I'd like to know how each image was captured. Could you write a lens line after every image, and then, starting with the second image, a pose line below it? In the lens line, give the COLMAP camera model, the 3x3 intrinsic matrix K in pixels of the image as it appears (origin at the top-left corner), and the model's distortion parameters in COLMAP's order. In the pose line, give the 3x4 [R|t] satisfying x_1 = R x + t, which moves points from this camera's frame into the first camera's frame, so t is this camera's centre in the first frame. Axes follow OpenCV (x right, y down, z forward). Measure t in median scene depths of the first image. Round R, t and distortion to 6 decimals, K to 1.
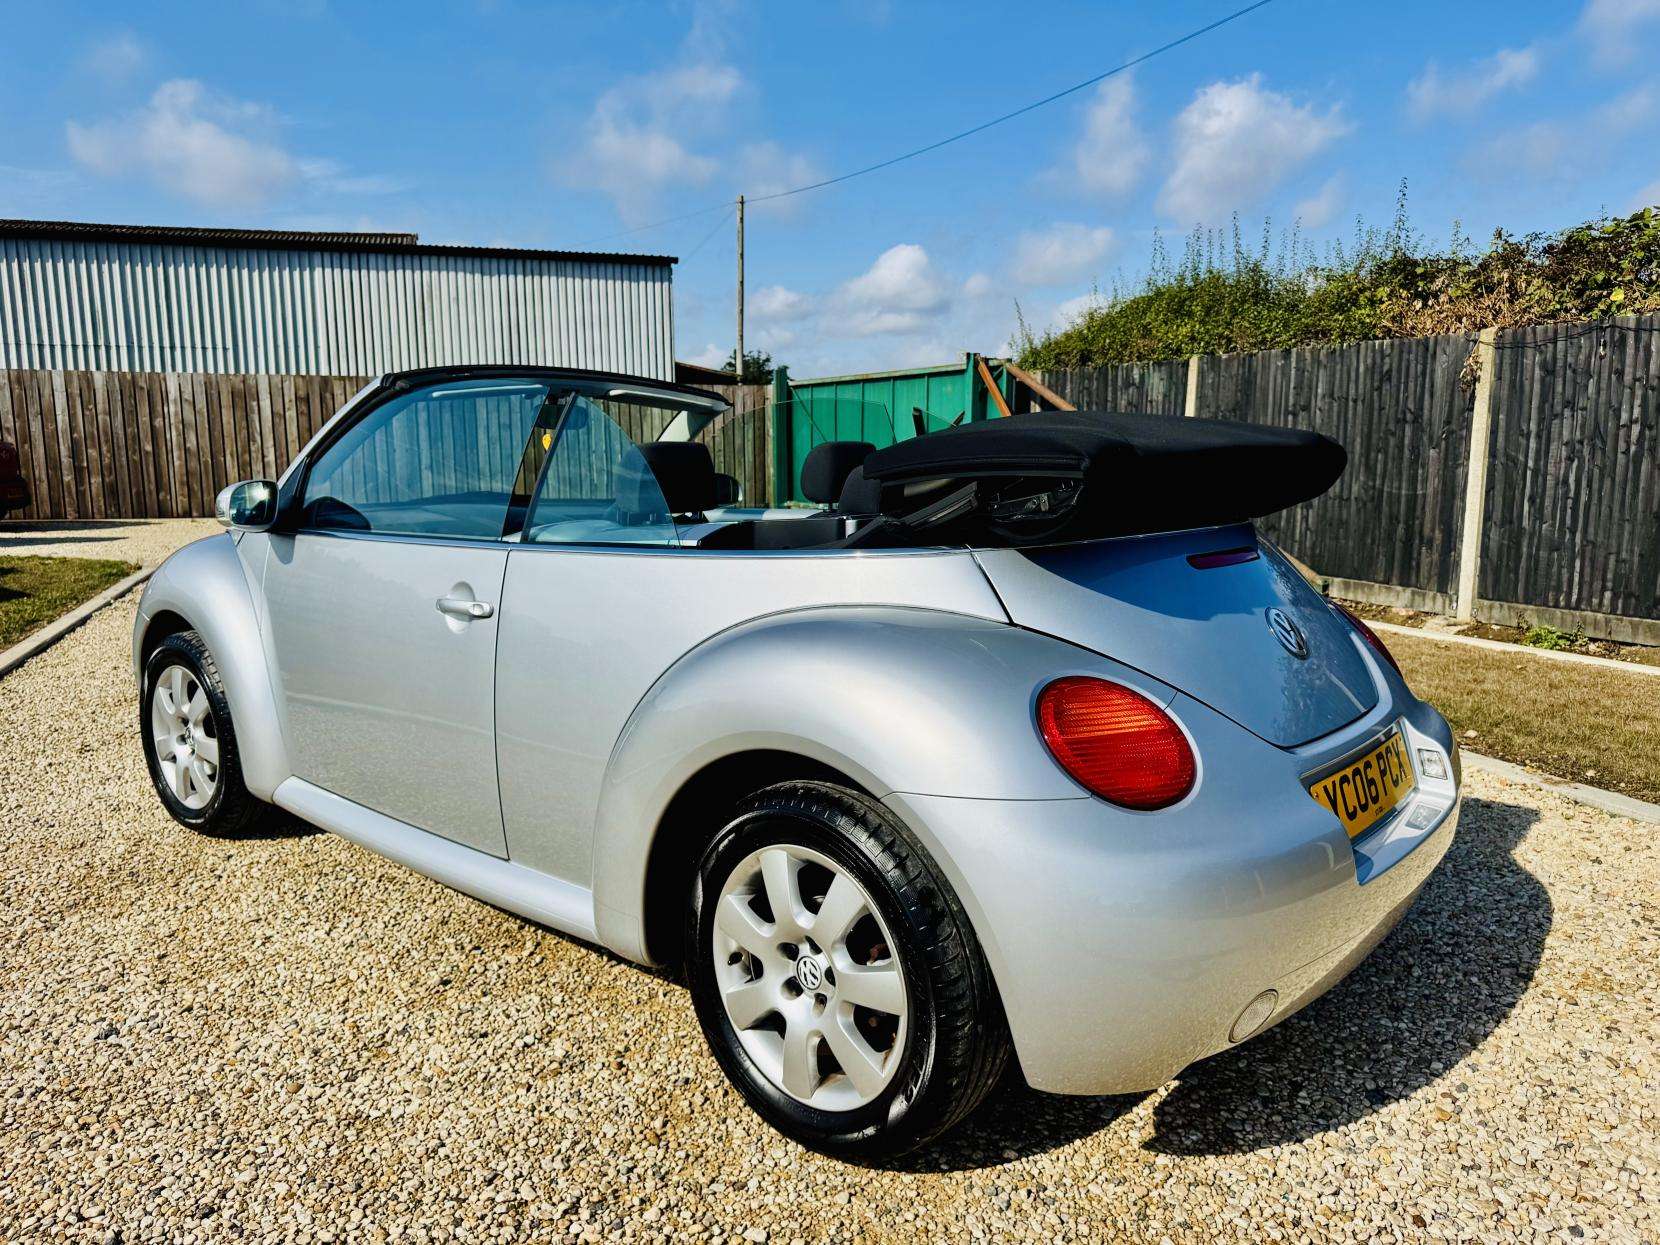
lens RADIAL K [[1285.2, 0, 863.5], [0, 1285.2, 654.3], [0, 0, 1]] dist [0.025461, -0.041200]
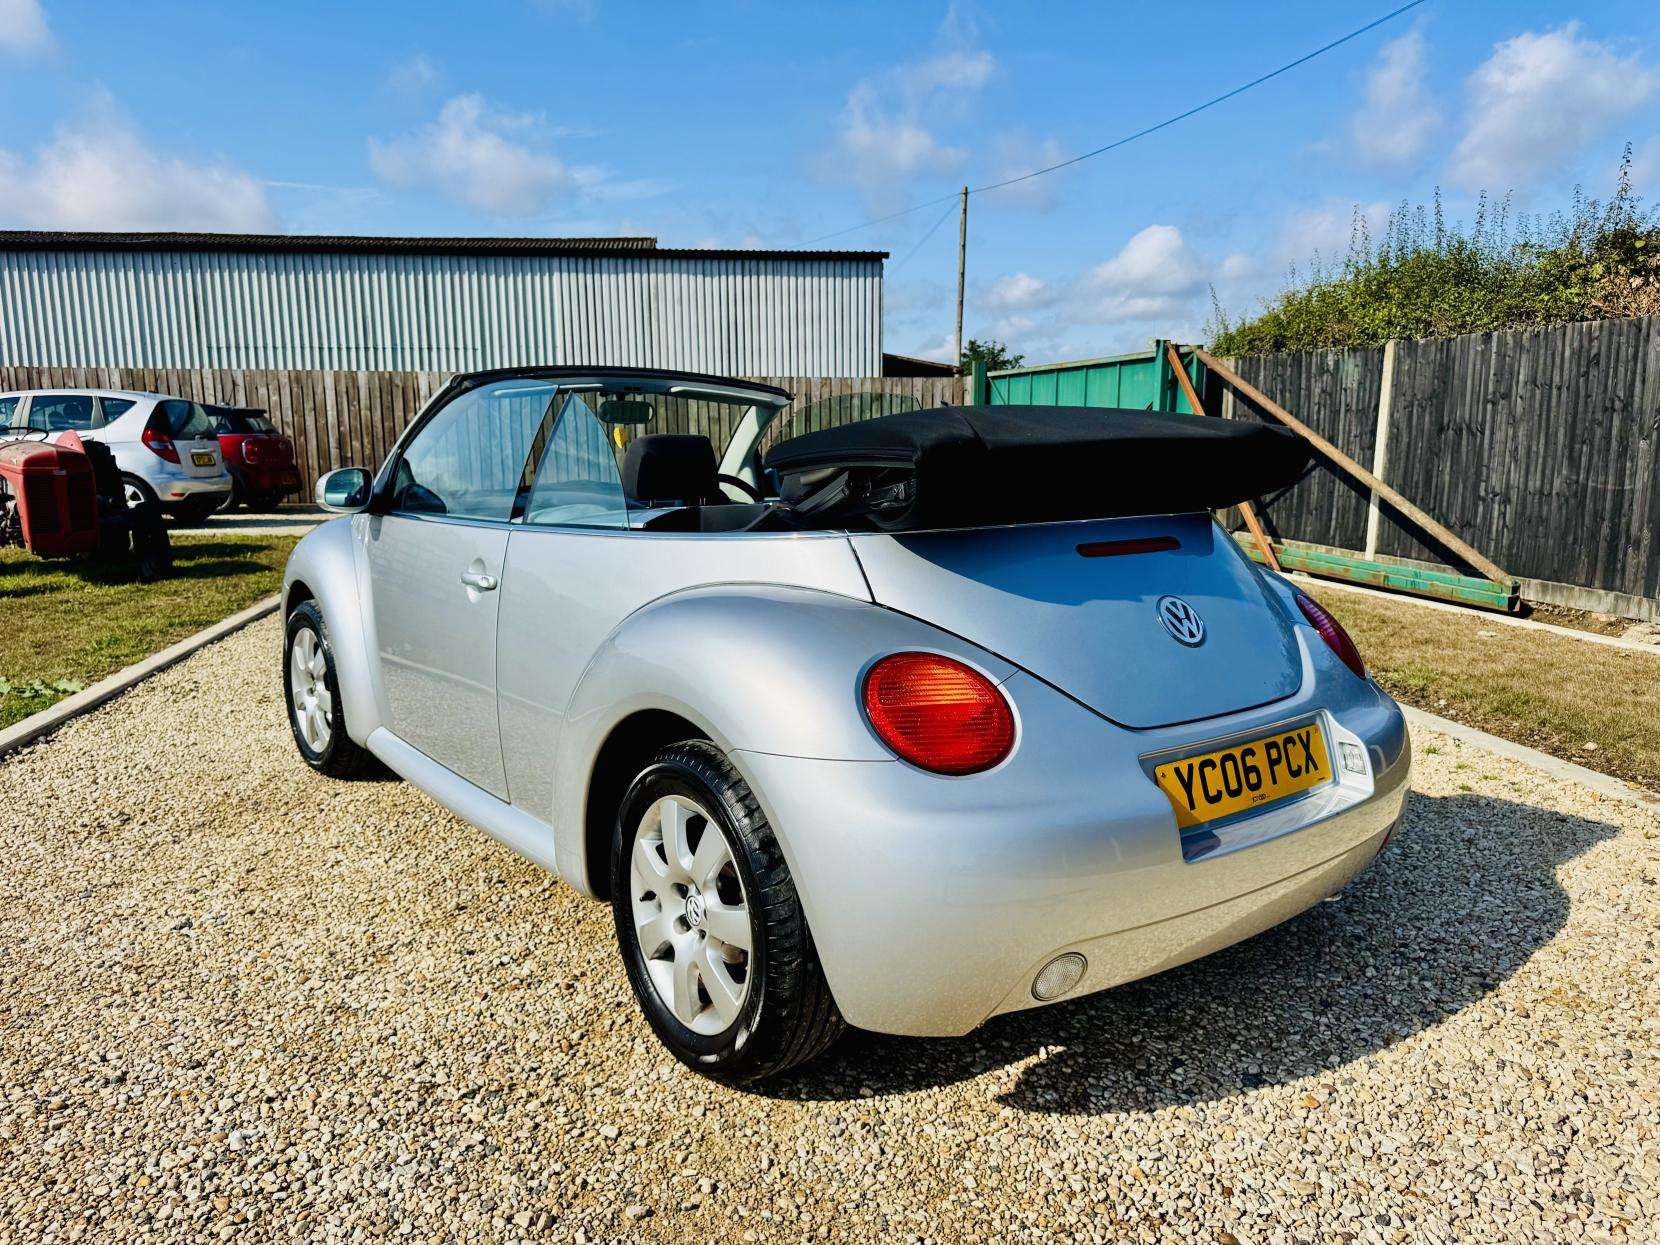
lens RADIAL K [[1285.2, 0, 817.0], [0, 1285.2, 654.9], [0, 0, 1]] dist [0.025461, -0.041200]
pose [[0.977117, 0.034157, -0.209944, 0.159014], [-0.032674, 0.999411, 0.010527, 0.005672], [0.210180, -0.003426, 0.977657, -0.036931]]
